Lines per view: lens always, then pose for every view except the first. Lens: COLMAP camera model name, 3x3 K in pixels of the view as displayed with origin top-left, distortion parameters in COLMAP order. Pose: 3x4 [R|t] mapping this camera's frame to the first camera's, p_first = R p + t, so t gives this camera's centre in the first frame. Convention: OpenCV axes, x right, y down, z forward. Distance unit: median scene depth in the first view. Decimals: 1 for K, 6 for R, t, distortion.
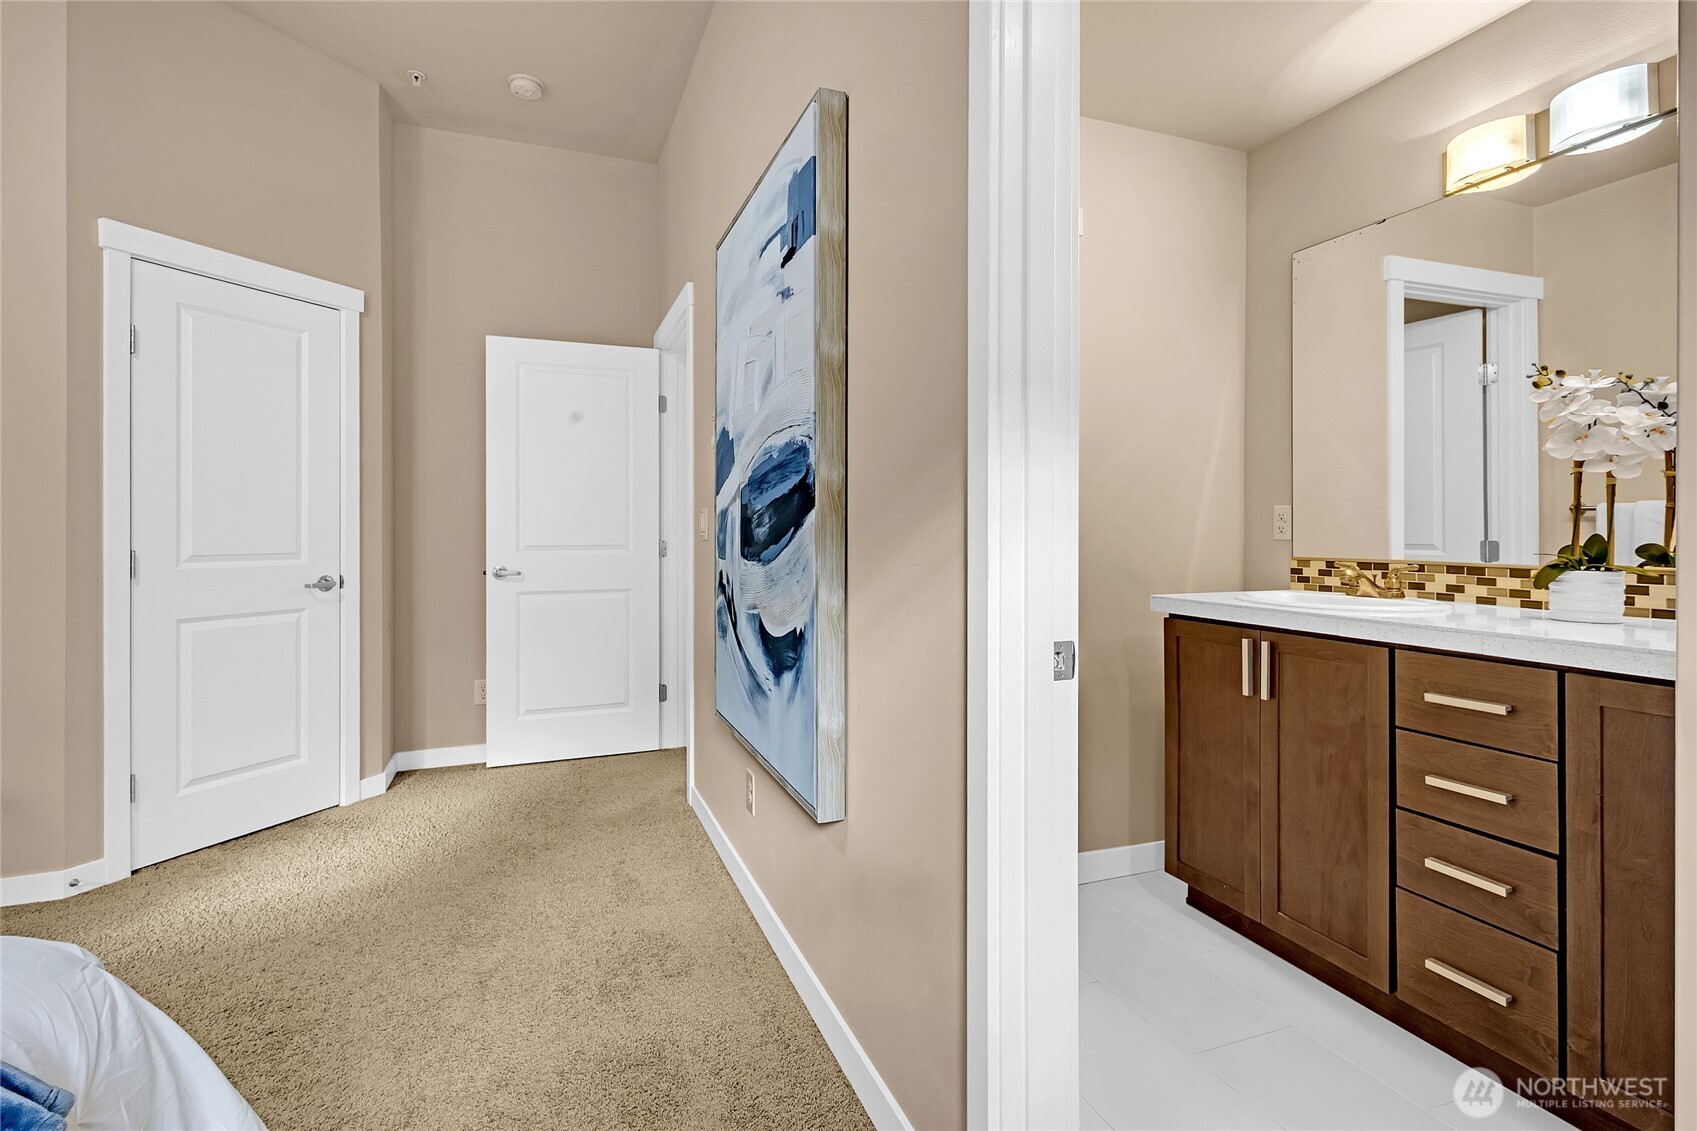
lens RADIAL K [[795.1, 0, 815.1], [0, 795.1, 528.9], [0, 0, 1]] dist [0.004381, 0.000783]
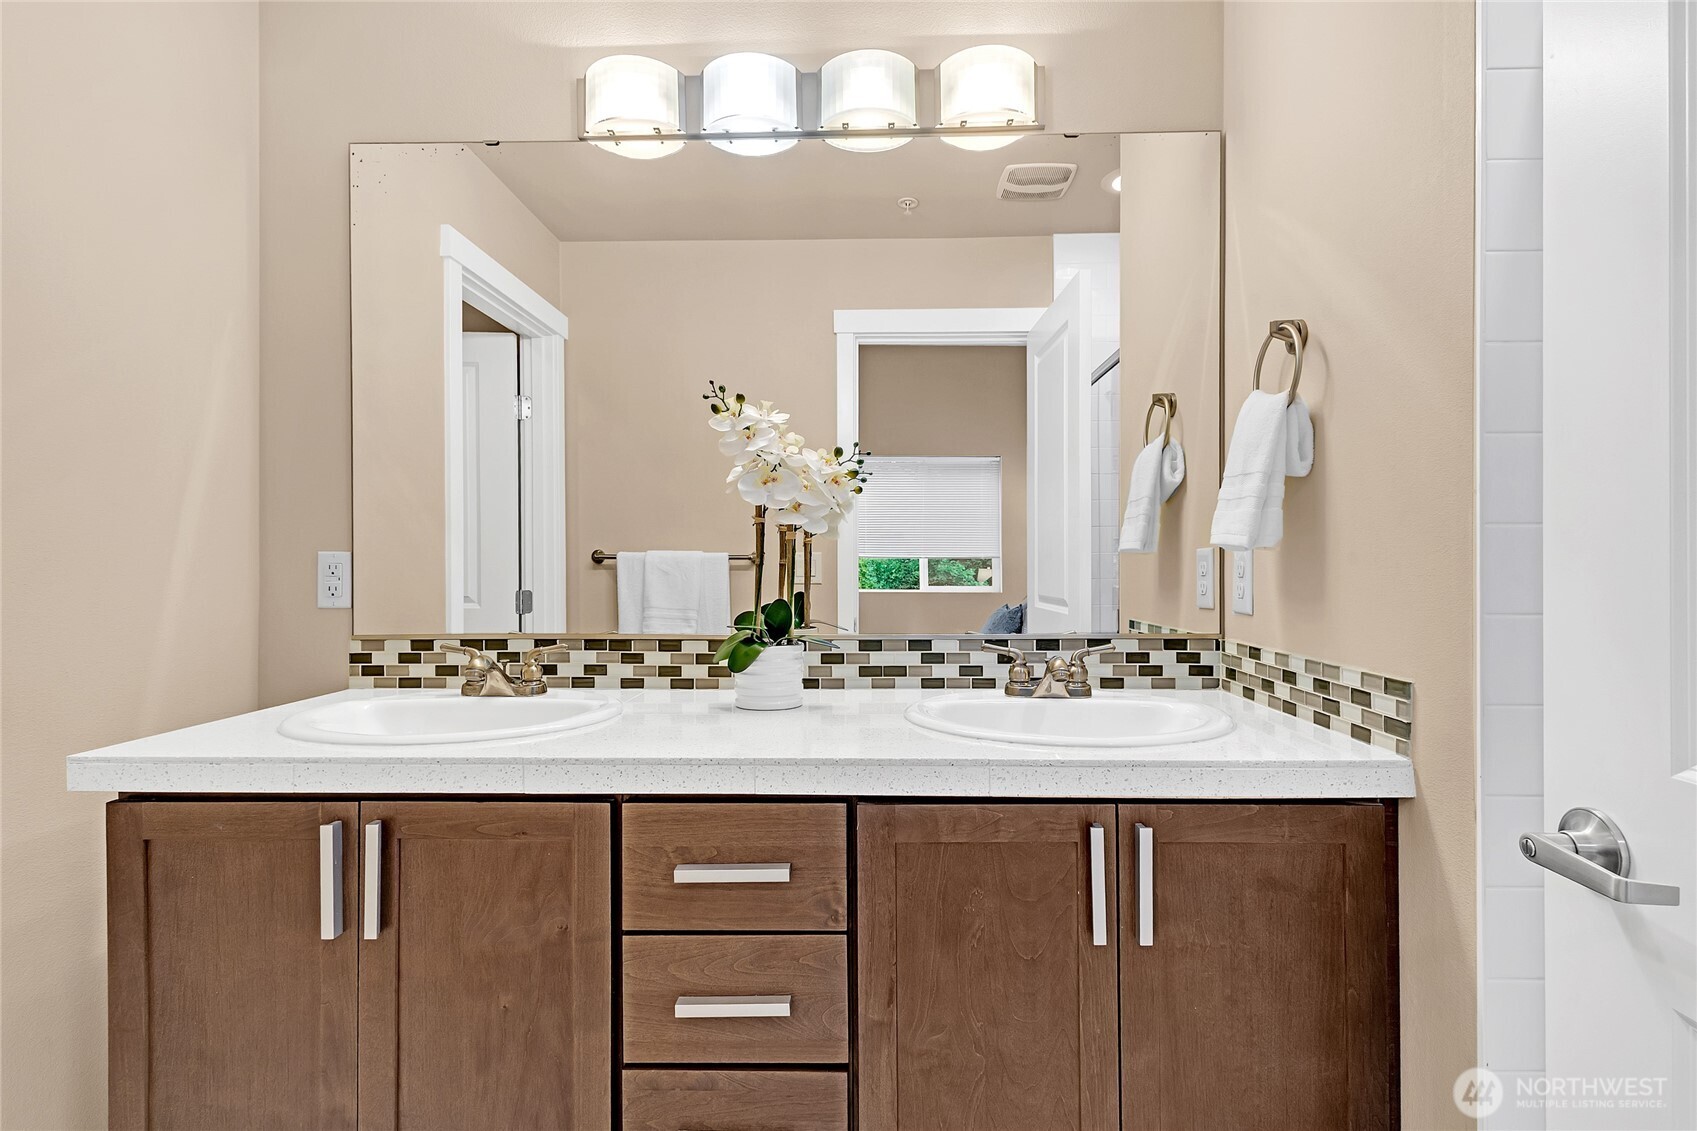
lens RADIAL K [[813.3, 0, 870.1], [0, 813.3, 565.3], [0, 0, 1]] dist [0.005566, -0.000073]
pose [[0.342645, 0.000204, 0.939465, 0.188994], [0.001076, 0.999999, -0.000610, -0.023778], [-0.939464, 0.001219, 0.342644, 0.535958]]
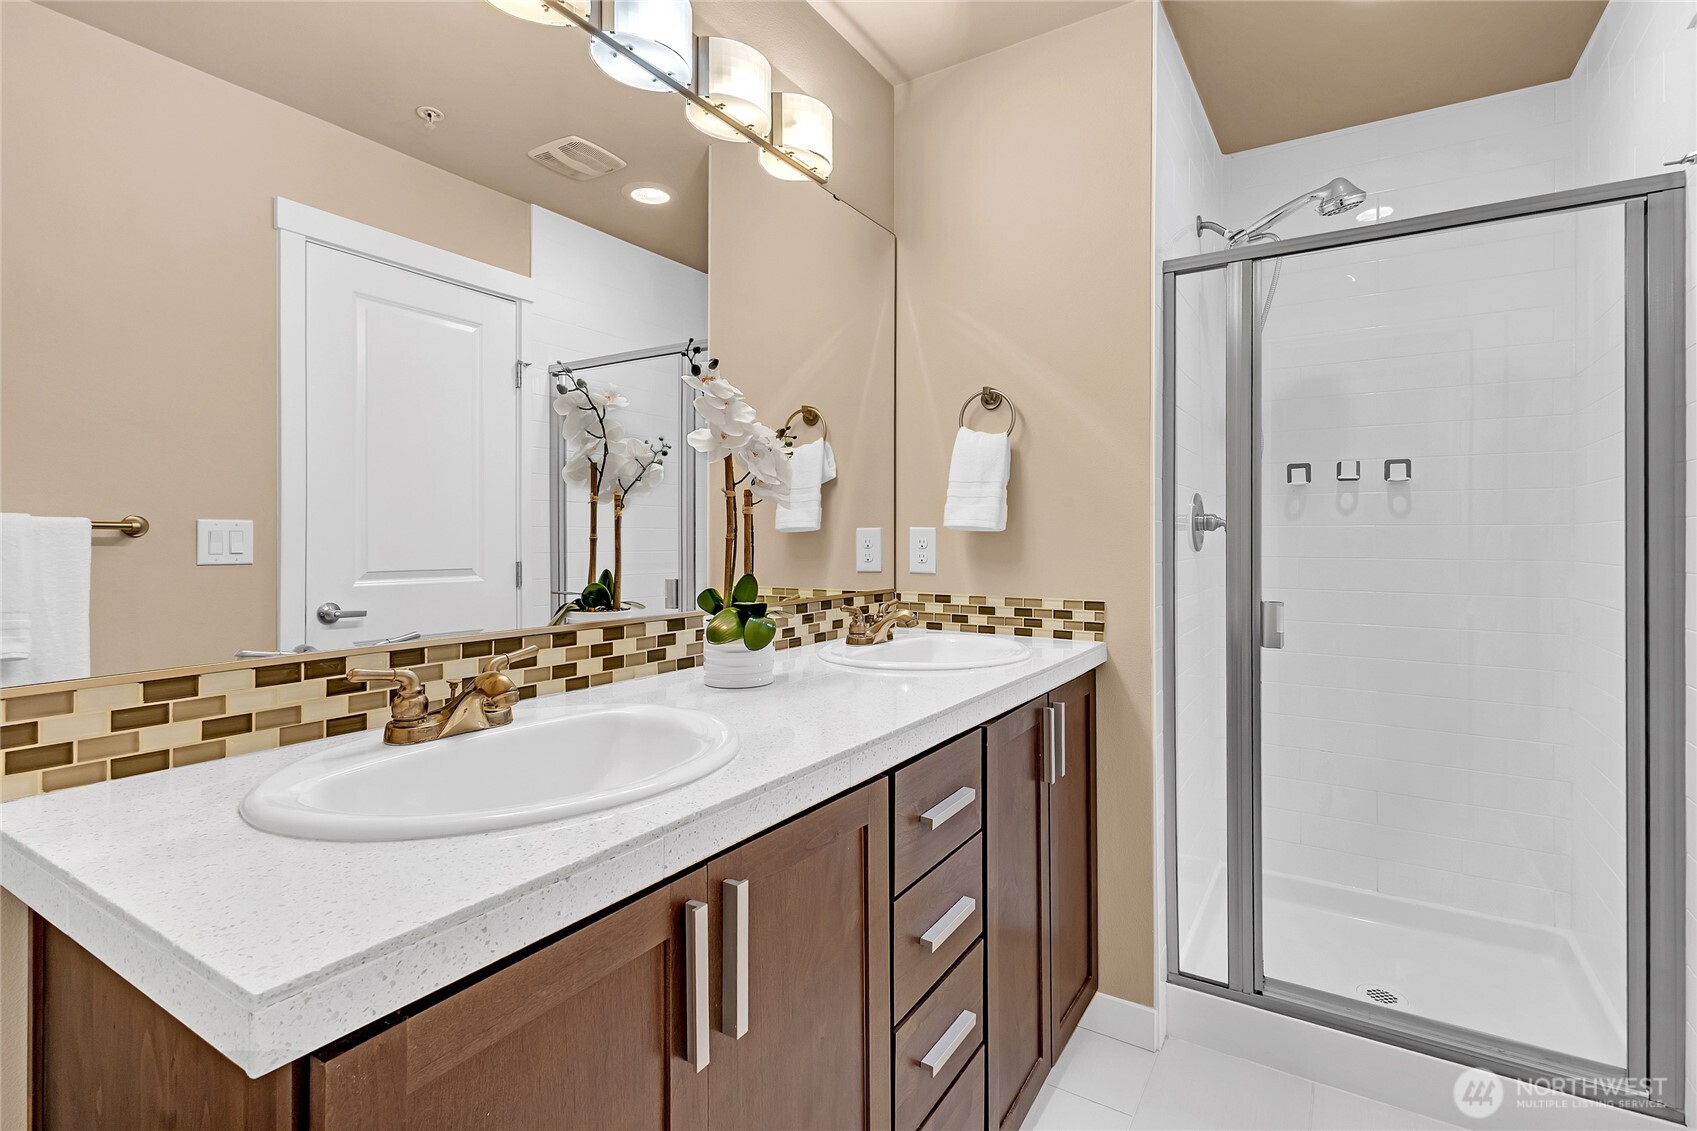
lens RADIAL K [[800.5, 0, 849.6], [0, 800.5, 531.6], [0, 0, 1]] dist [0.004385, 0.000368]
pose [[-0.632895, 0.006326, 0.774212, 0.235331], [-0.000957, 0.999959, -0.008953, -0.025704], [-0.774237, -0.006407, -0.632863, 1.237056]]
